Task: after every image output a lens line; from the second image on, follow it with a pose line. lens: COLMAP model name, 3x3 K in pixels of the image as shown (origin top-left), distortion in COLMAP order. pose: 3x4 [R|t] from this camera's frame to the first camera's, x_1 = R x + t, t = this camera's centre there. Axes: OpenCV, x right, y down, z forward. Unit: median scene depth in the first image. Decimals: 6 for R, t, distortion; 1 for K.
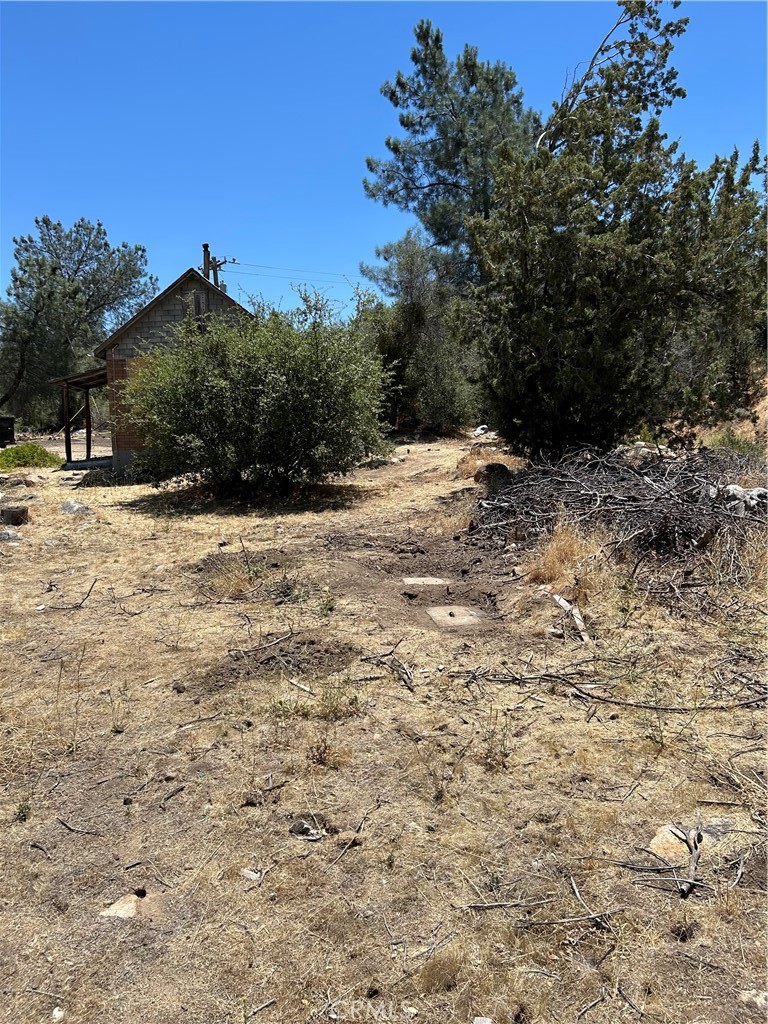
lens RADIAL K [[785.9, 0, 384.6], [0, 785.9, 513.4], [0, 0, 1]] dist [0.011397, -0.042919]
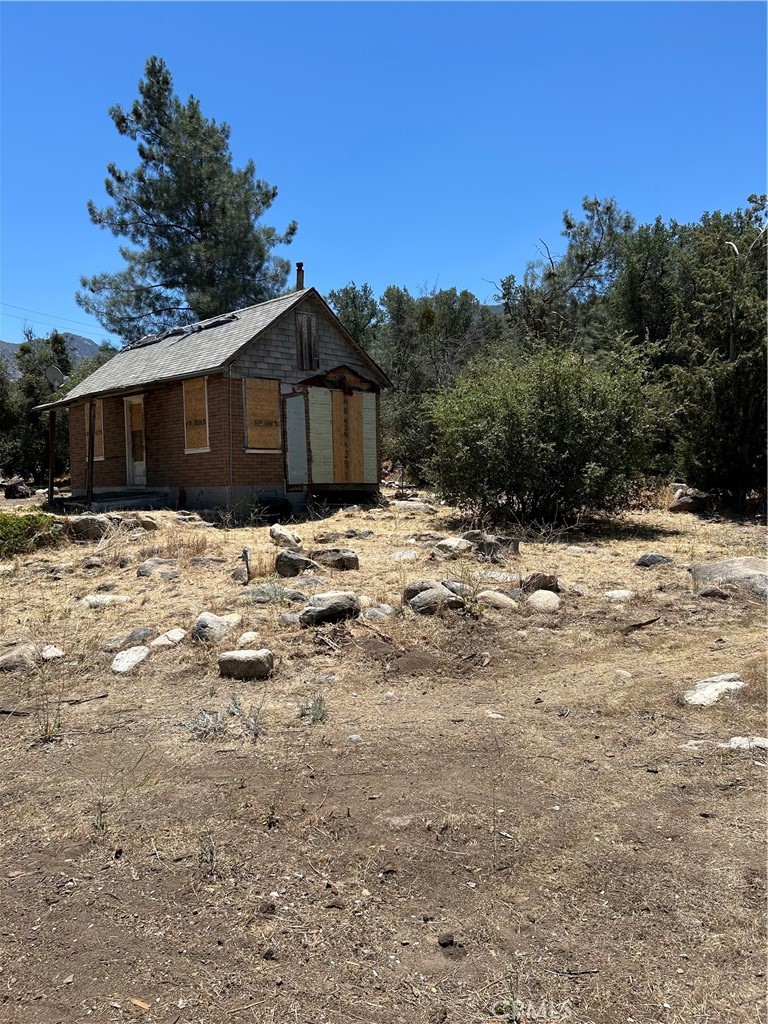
lens RADIAL K [[785.9, 0, 389.5], [0, 785.9, 508.7], [0, 0, 1]] dist [0.011397, -0.042919]
pose [[0.810547, 0.004843, 0.585653, -0.276389], [0.041783, 0.996940, -0.066071, 0.002407], [-0.584181, 0.078024, 0.807865, 0.092747]]
